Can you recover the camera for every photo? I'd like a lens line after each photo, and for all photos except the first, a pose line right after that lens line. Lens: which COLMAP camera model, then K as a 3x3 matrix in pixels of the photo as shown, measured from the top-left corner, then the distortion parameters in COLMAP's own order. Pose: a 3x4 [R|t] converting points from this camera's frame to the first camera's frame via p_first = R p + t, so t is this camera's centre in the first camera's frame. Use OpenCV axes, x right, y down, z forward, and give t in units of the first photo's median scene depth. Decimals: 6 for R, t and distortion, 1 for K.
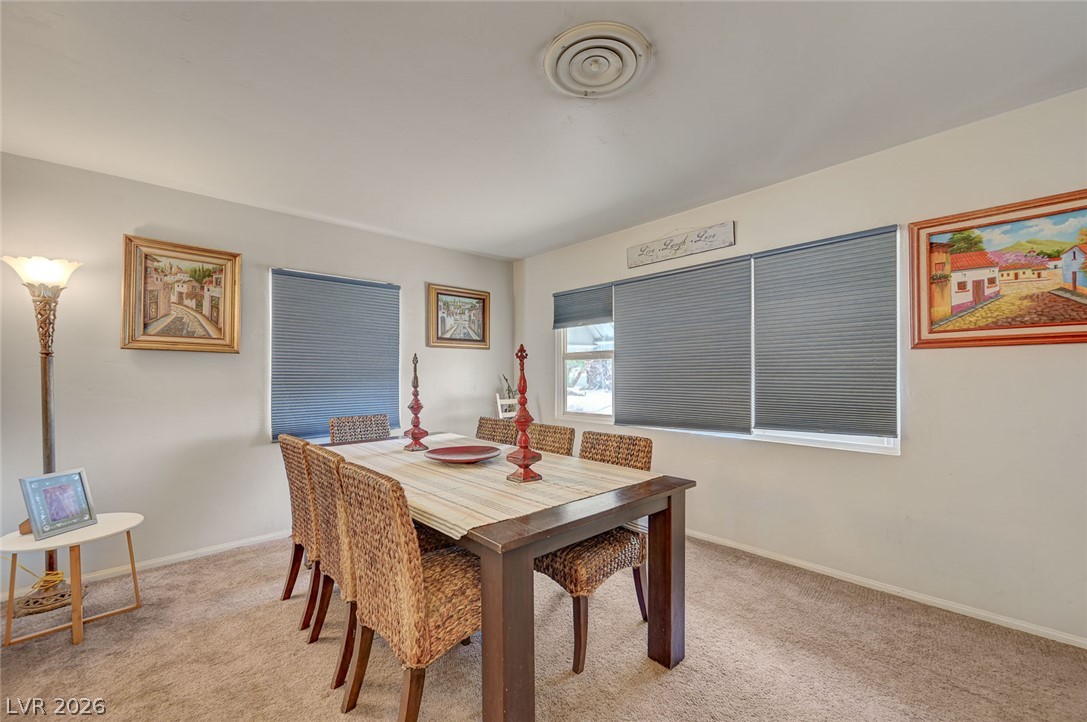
lens RADIAL K [[433.2, 0, 548.1], [0, 433.2, 369.3], [0, 0, 1]] dist [-0.000844, -0.000017]
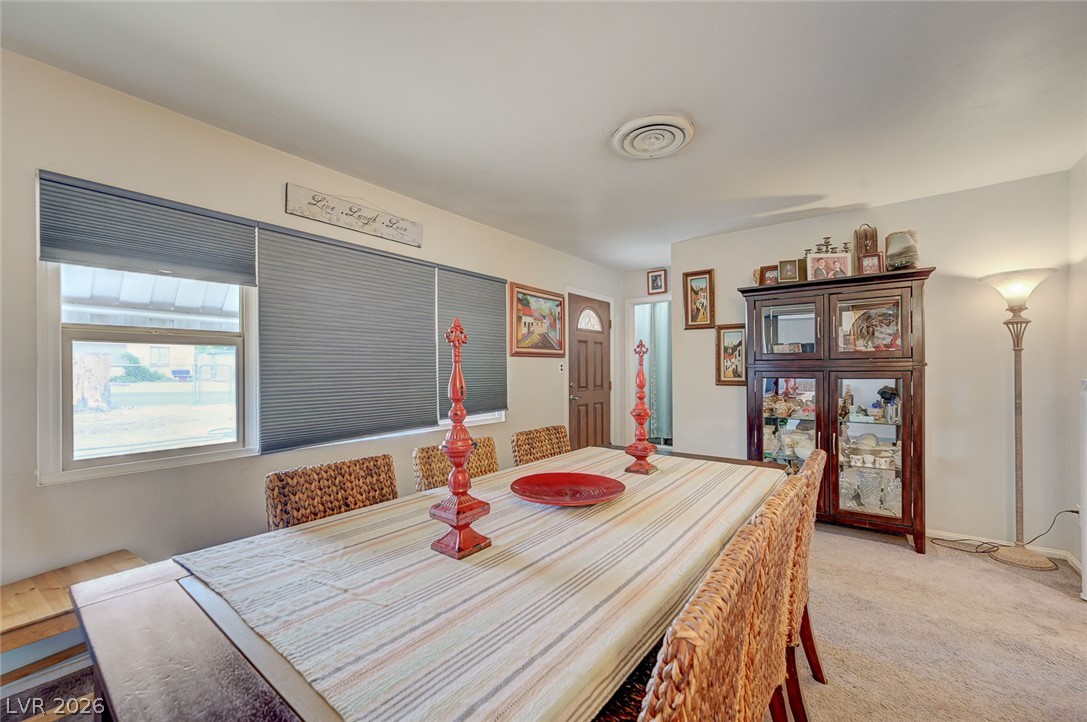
lens RADIAL K [[433.2, 0, 548.1], [0, 433.2, 369.3], [0, 0, 1]] dist [-0.000844, -0.000017]
pose [[-0.161960, 0.007109, 0.986772, -0.831210], [-0.004436, 0.999959, -0.007932, 0.015334], [-0.986787, -0.005662, -0.161922, 1.113194]]
